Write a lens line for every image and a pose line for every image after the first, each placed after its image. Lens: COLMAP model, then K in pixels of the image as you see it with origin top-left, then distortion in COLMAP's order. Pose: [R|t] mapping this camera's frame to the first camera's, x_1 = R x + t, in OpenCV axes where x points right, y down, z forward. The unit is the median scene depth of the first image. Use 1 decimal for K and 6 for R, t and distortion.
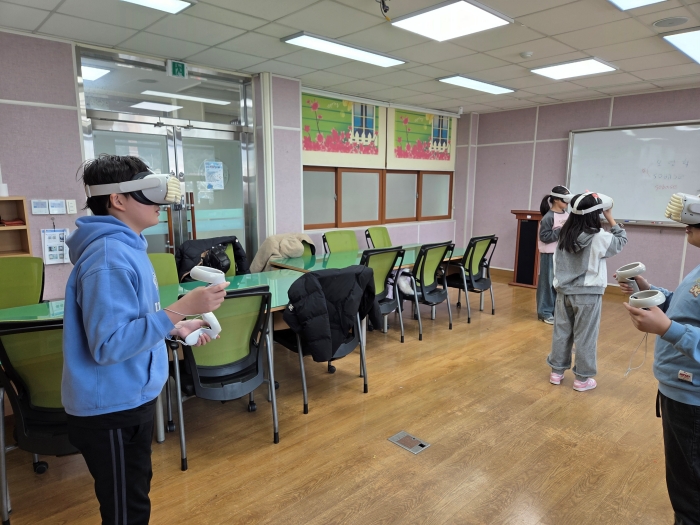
lens RADIAL K [[471.3, 0, 341.2], [0, 471.3, 272.6], [0, 0, 1]] dist [0.061764, -0.047379]
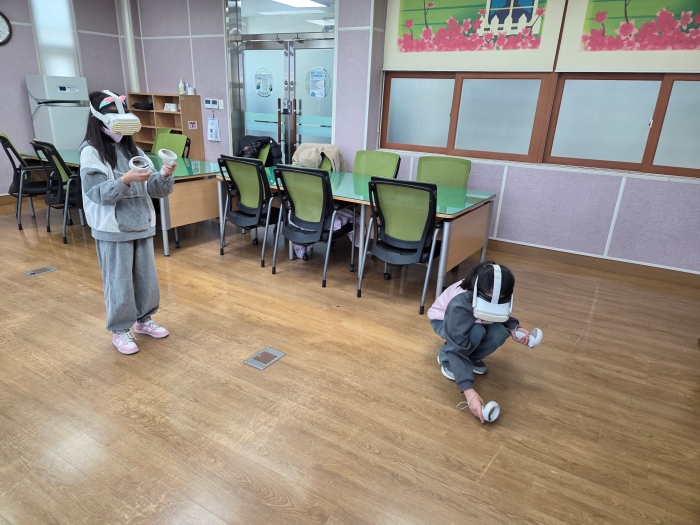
lens RADIAL K [[471.3, 0, 341.2], [0, 471.3, 272.6], [0, 0, 1]] dist [0.061764, -0.047379]
pose [[0.261715, 0.333310, -0.905765, 0.782585], [-0.218320, 0.934595, 0.280837, -0.103767], [0.940129, 0.124248, 0.317365, 0.663899]]
